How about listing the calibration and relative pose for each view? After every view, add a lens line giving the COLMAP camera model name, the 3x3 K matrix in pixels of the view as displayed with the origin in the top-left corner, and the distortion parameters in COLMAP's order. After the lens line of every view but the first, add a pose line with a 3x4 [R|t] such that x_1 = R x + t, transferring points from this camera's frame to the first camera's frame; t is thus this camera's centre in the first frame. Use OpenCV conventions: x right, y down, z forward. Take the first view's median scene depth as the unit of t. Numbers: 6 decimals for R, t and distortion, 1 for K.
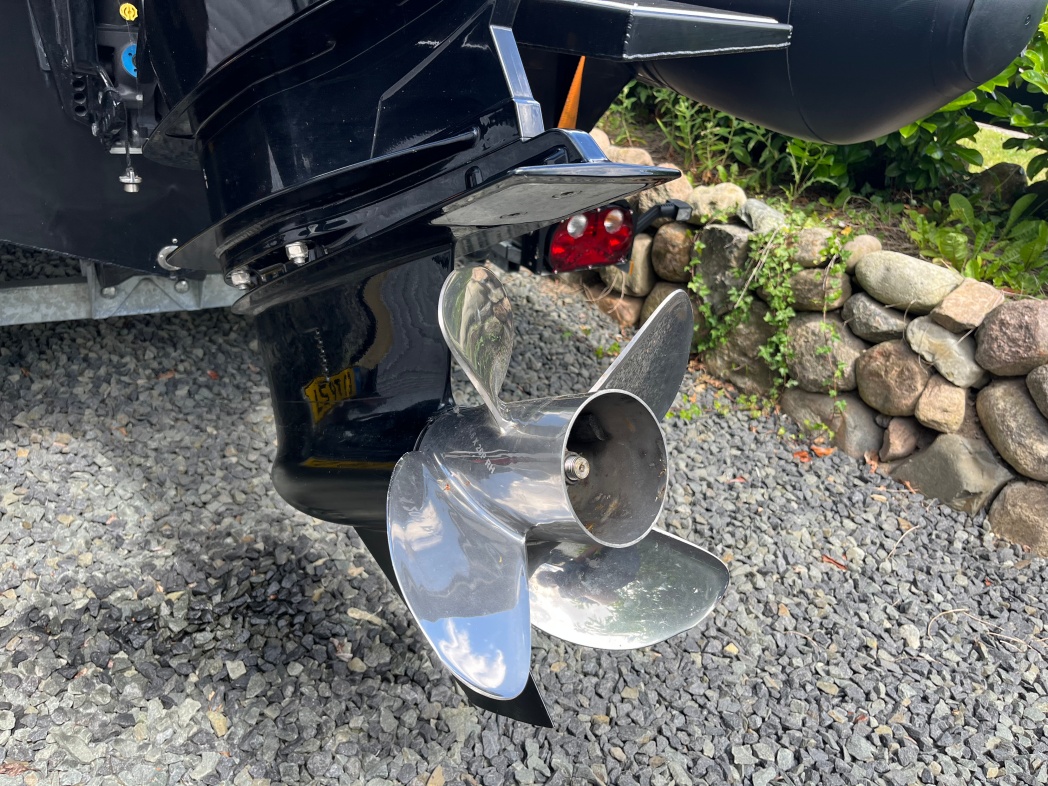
lens RADIAL K [[792.0, 0, 524.0], [0, 792.0, 385.3], [0, 0, 1]] dist [0.014951, -0.045191]
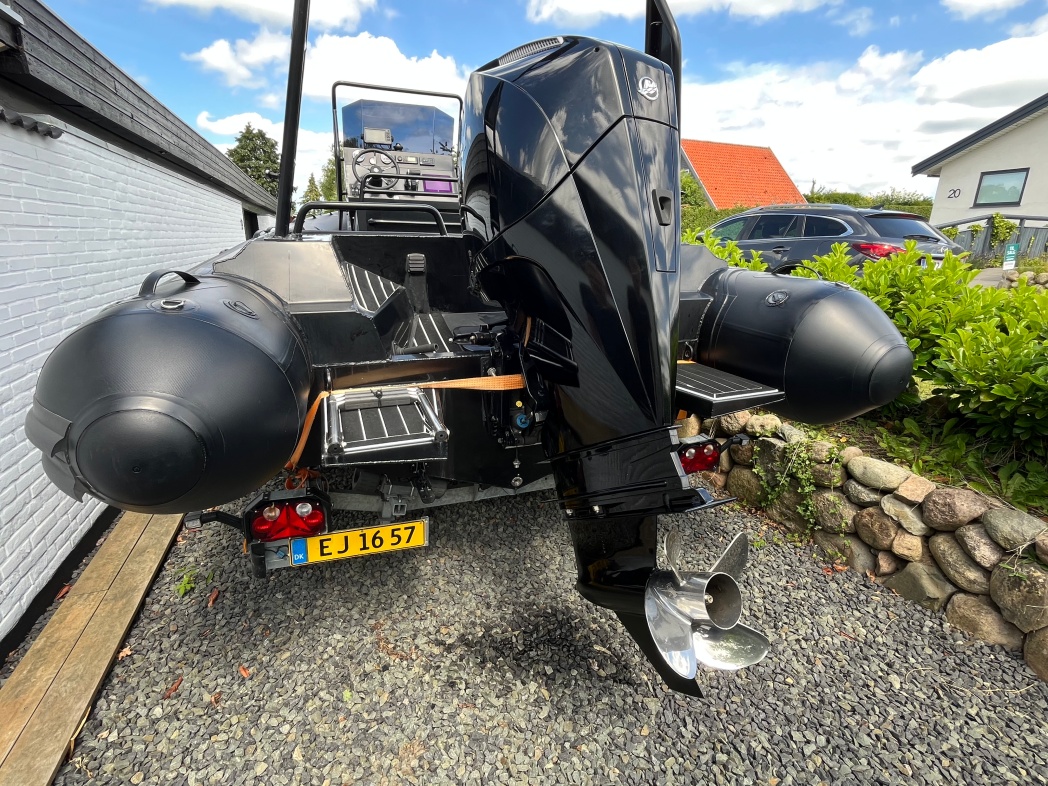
lens RADIAL K [[486.5, 0, 524.6], [0, 486.5, 391.3], [0, 0, 1]] dist [-0.021491, 0.003928]
pose [[0.969786, -0.048546, -0.239077, -0.051641], [-0.003282, 0.977316, -0.211761, -0.106388], [0.243934, 0.206147, 0.947628, -0.409080]]
